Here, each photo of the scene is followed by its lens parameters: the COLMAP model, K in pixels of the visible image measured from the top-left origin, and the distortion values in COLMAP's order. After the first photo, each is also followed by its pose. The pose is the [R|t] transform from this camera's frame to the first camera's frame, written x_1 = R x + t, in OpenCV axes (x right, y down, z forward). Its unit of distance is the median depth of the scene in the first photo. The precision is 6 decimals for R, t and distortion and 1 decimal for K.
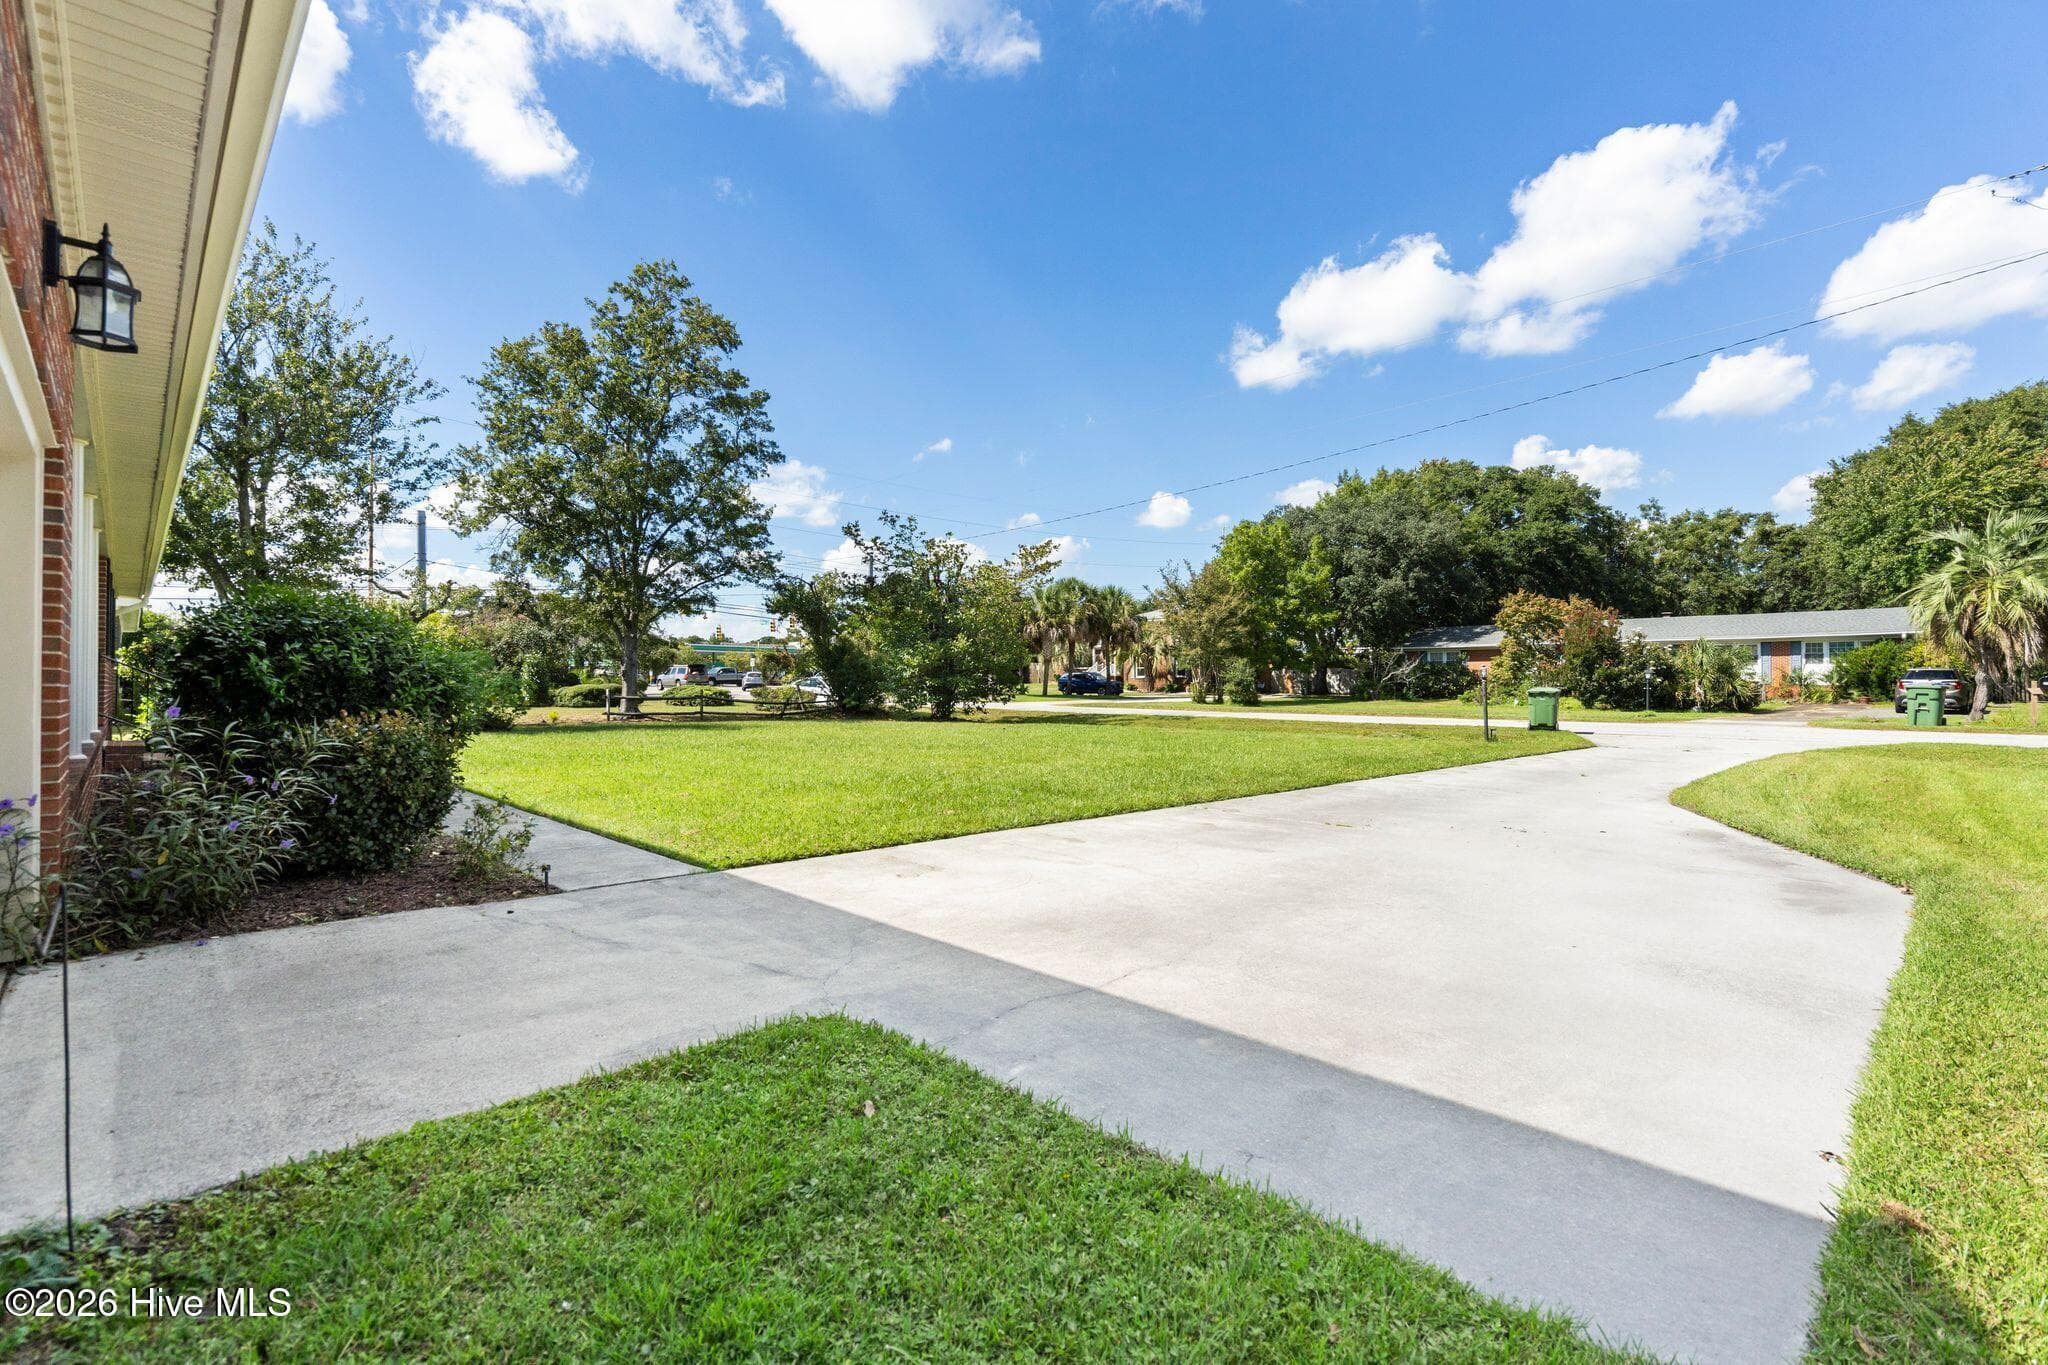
lens RADIAL K [[965.5, 0, 1026.7], [0, 965.5, 685.7], [0, 0, 1]] dist [0.004692, -0.000931]
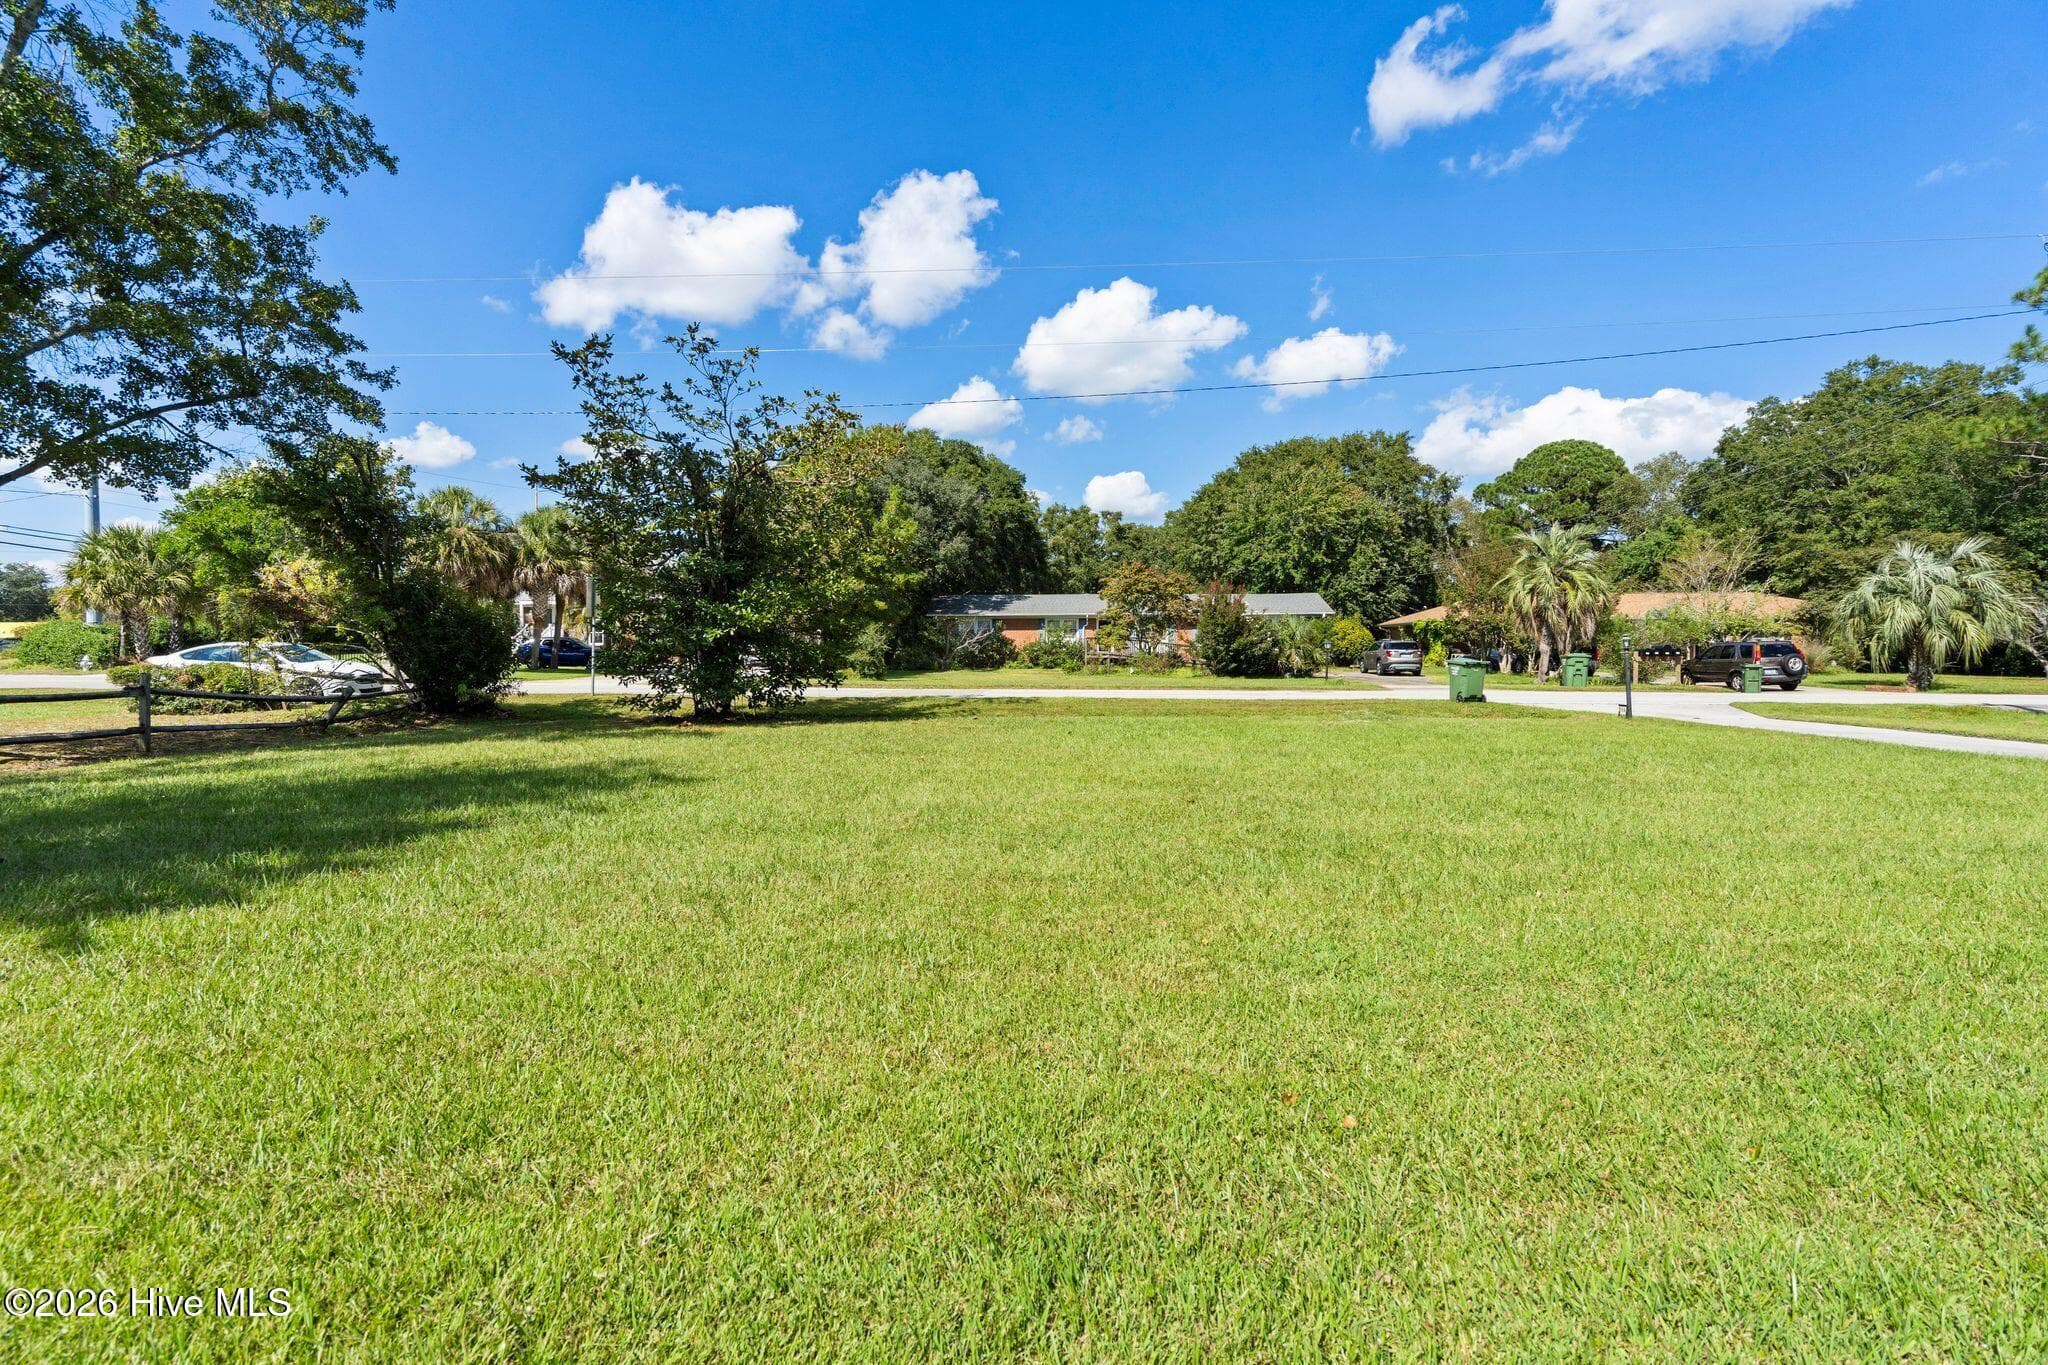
lens RADIAL K [[947.6, 0, 1018.7], [0, 947.6, 649.5], [0, 0, 1]] dist [0.000856, -0.000130]
pose [[0.740180, 0.000898, 0.672408, -0.202011], [0.002386, 0.999989, -0.003961, -0.001563], [-0.672404, 0.004536, 0.740170, 0.283582]]
